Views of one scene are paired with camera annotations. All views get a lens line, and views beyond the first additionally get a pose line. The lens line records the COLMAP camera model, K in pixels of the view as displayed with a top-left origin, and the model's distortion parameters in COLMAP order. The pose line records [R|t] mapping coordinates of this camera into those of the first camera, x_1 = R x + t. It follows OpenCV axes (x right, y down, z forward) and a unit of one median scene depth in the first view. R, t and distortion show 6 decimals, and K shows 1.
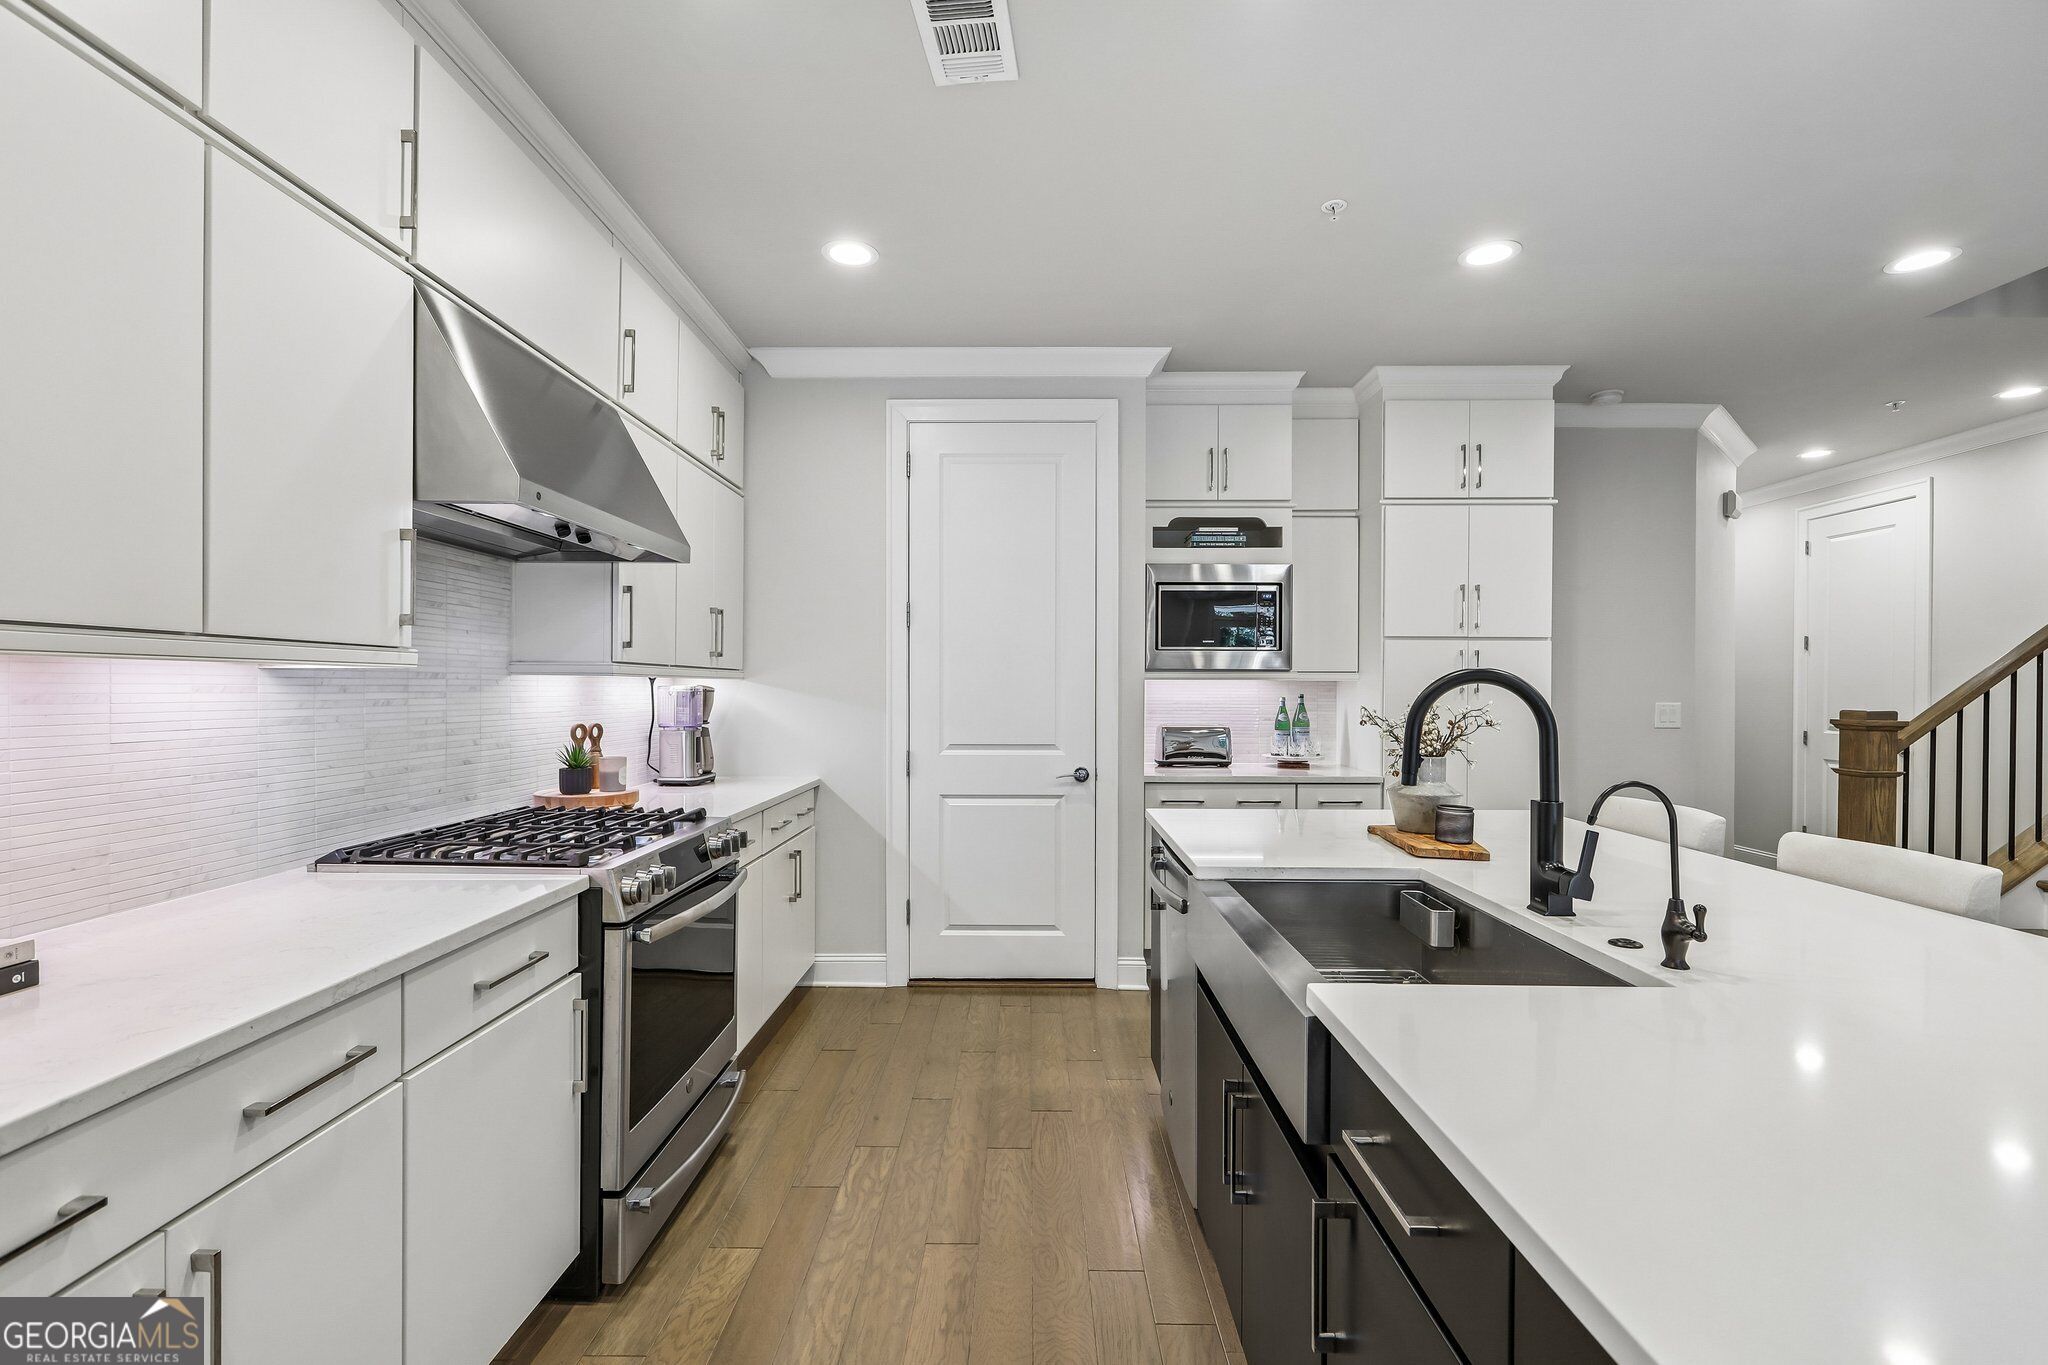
lens RADIAL K [[917.5, 0, 1020.2], [0, 917.5, 694.9], [0, 0, 1]] dist [-0.005708, 0.001725]
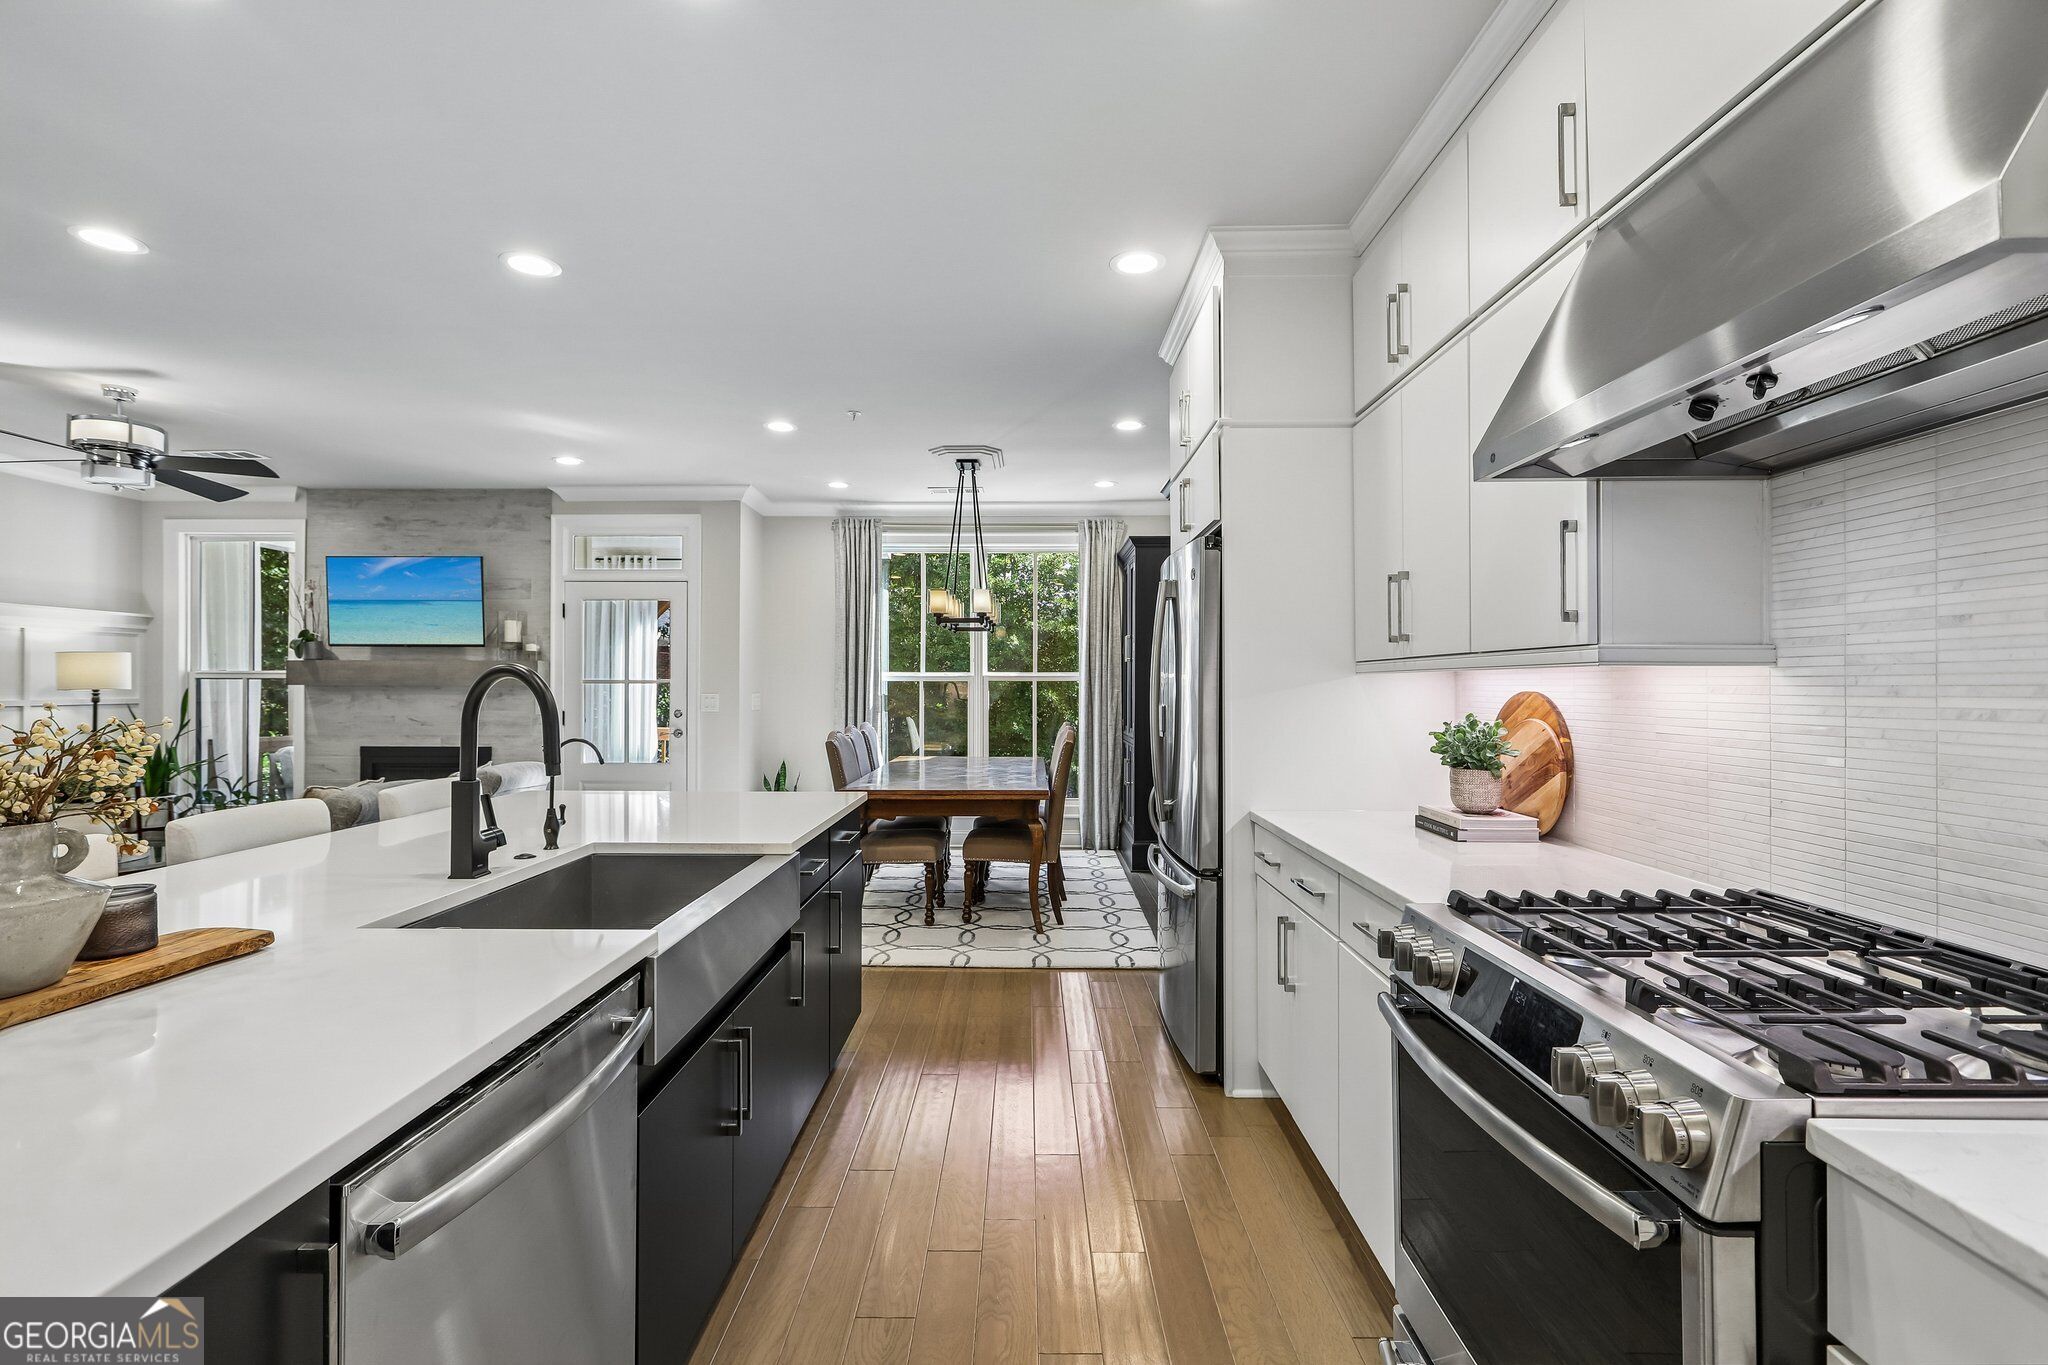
lens RADIAL K [[917.5, 0, 1013.6], [0, 917.5, 684.9], [0, 0, 1]] dist [-0.005708, 0.001725]
pose [[-0.999982, -0.005561, 0.002316, -0.063694], [-0.005546, 0.999965, 0.006320, -0.009014], [-0.002351, 0.006307, -0.999977, 1.280073]]
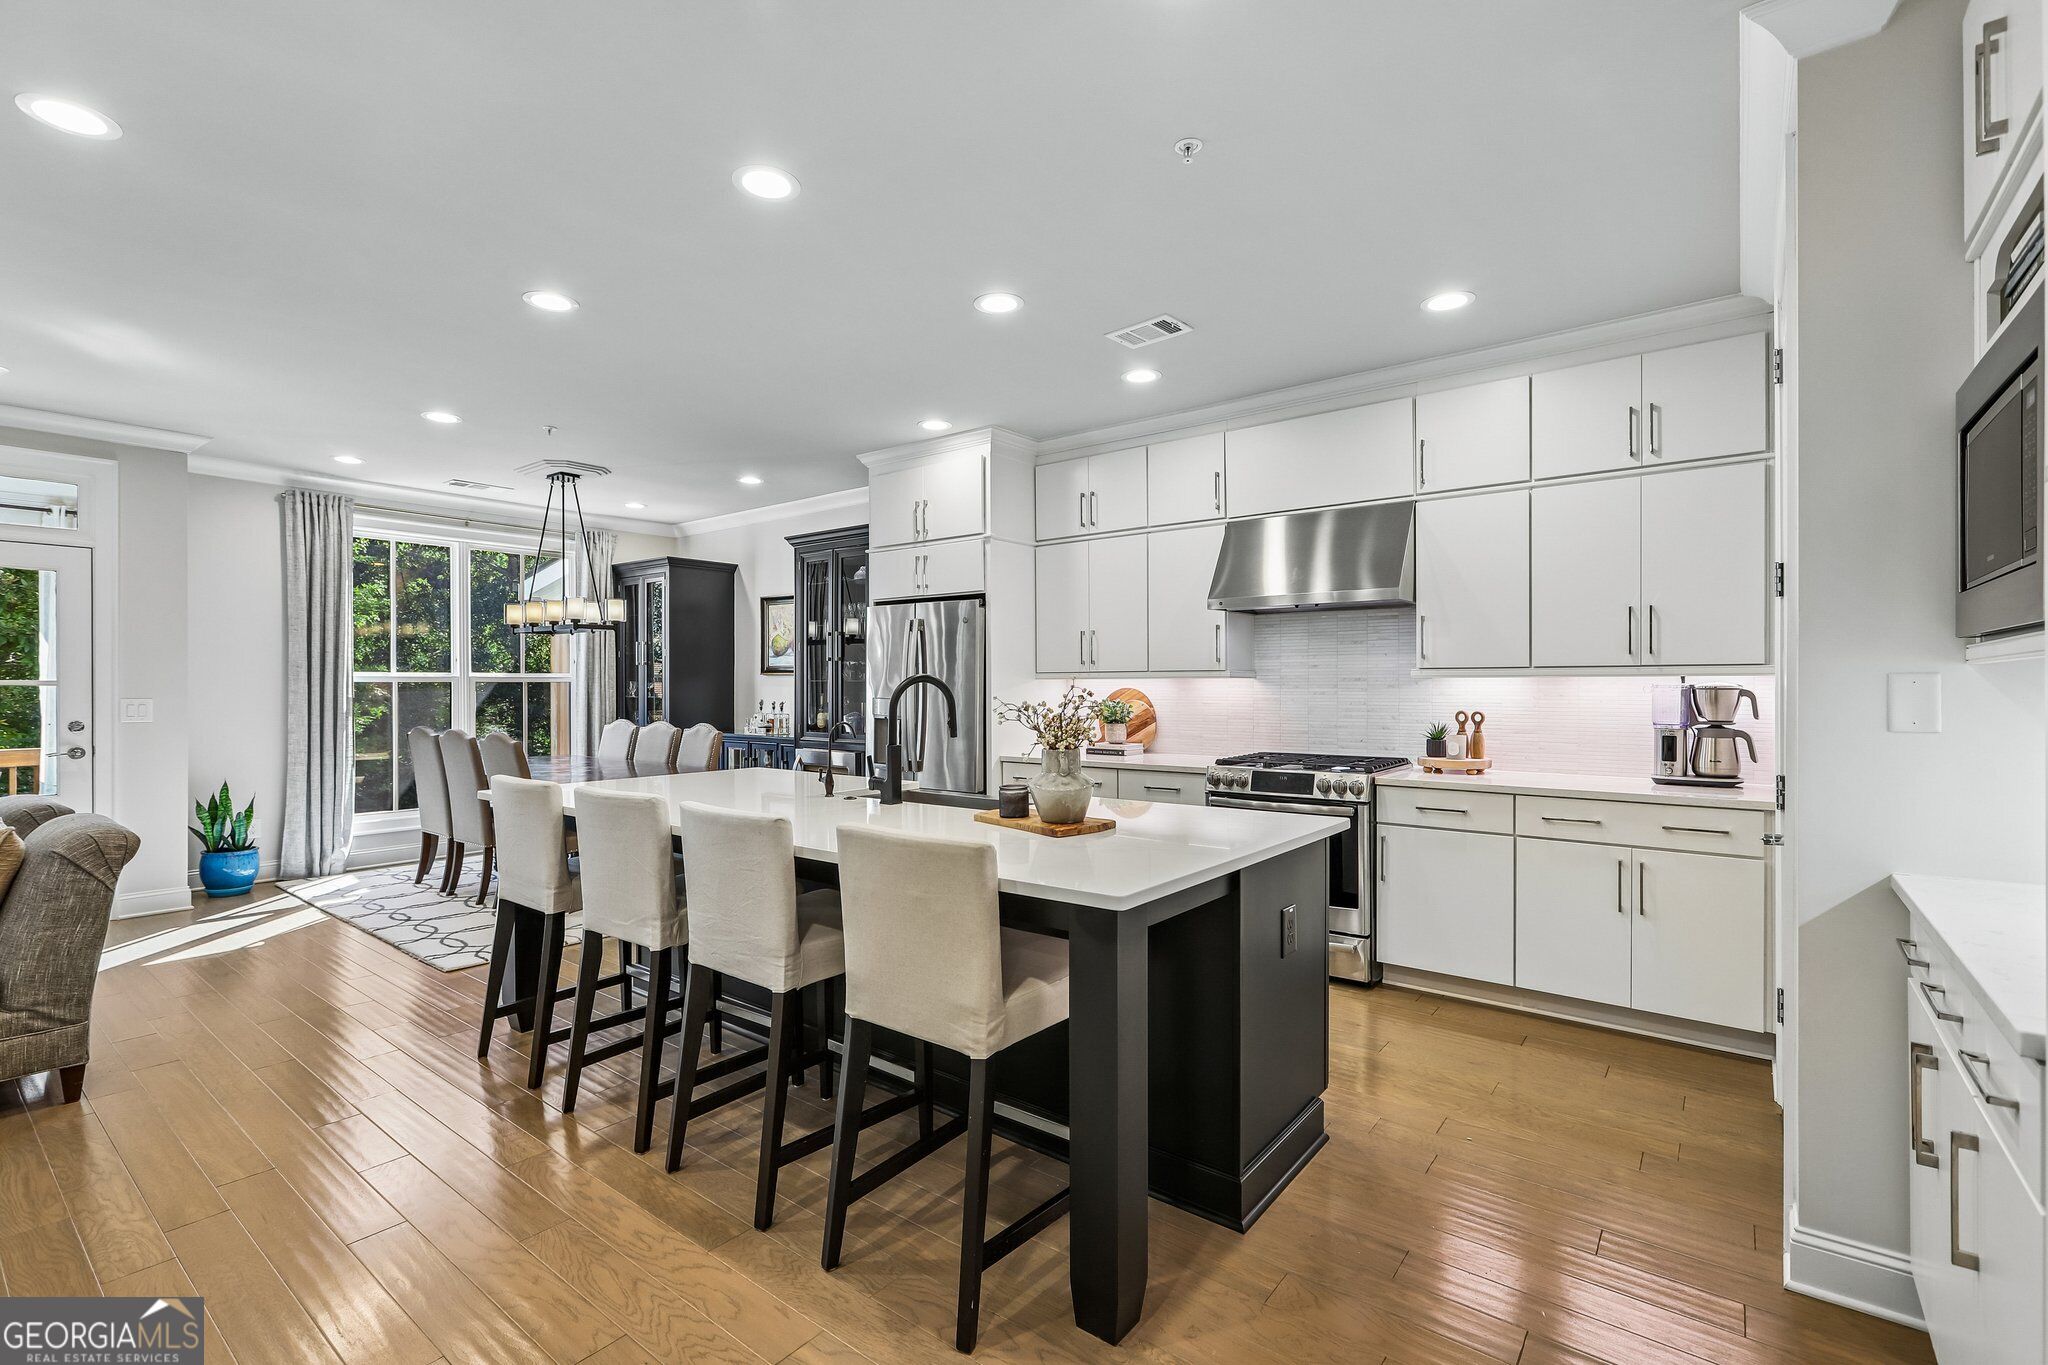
lens RADIAL K [[917.5, 0, 1026.9], [0, 917.5, 691.9], [0, 0, 1]] dist [-0.005708, 0.001725]
pose [[-0.604868, 0.003368, -0.796319, 1.139903], [-0.006187, 0.999941, 0.008928, -0.007510], [0.796302, 0.010327, -0.604811, 1.409203]]
